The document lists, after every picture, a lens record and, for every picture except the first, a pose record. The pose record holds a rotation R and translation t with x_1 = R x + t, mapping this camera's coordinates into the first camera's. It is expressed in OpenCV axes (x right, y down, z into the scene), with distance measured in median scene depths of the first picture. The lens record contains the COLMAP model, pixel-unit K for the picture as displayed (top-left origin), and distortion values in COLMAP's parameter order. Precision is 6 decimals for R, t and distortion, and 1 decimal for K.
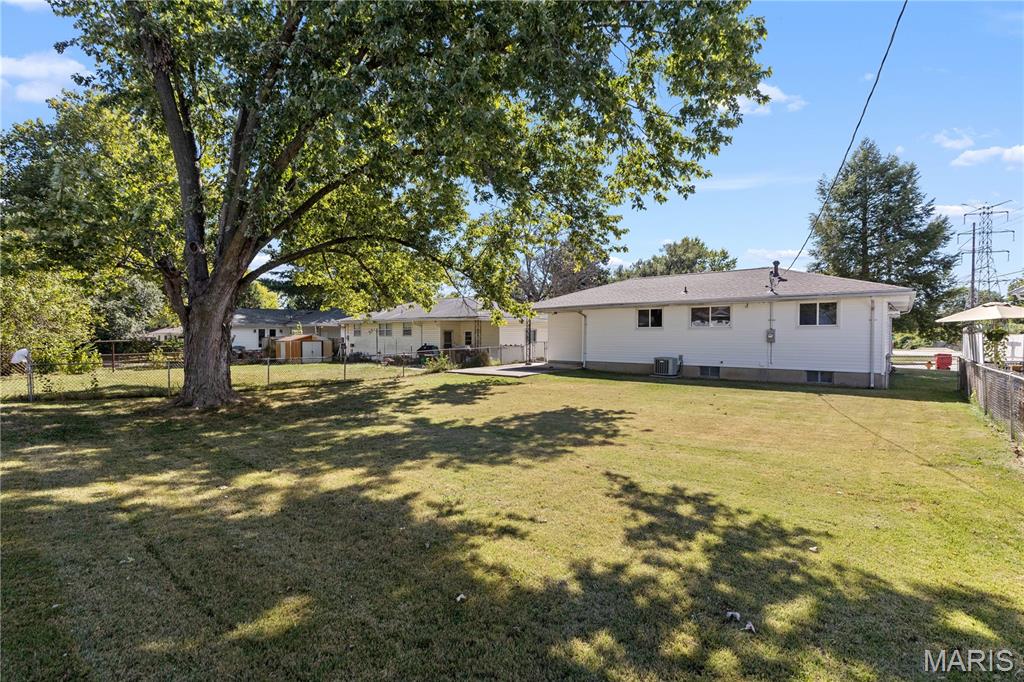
lens RADIAL K [[433.3, 0, 536.1], [0, 433.3, 339.5], [0, 0, 1]] dist [0.000161, -0.000148]
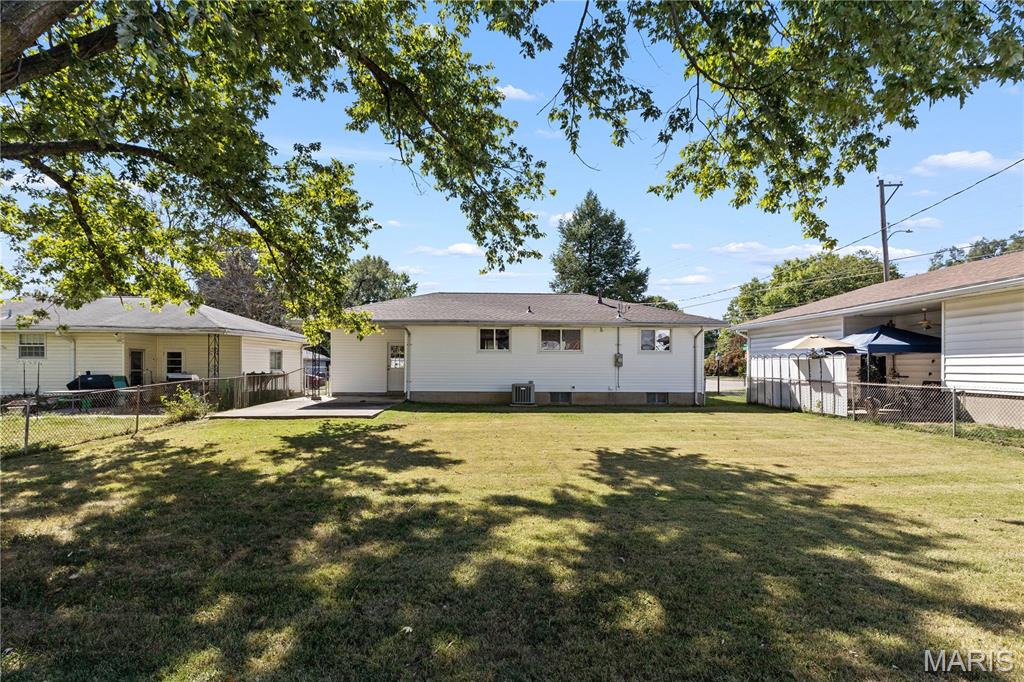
lens RADIAL K [[474.9, 0, 510.7], [0, 474.9, 345.1], [0, 0, 1]] dist [0.003219, -0.000218]
pose [[0.782258, 0.025730, 0.622423, -0.315291], [0.002154, 0.999029, -0.044006, 0.004907], [-0.622951, 0.035765, 0.781443, 0.246006]]
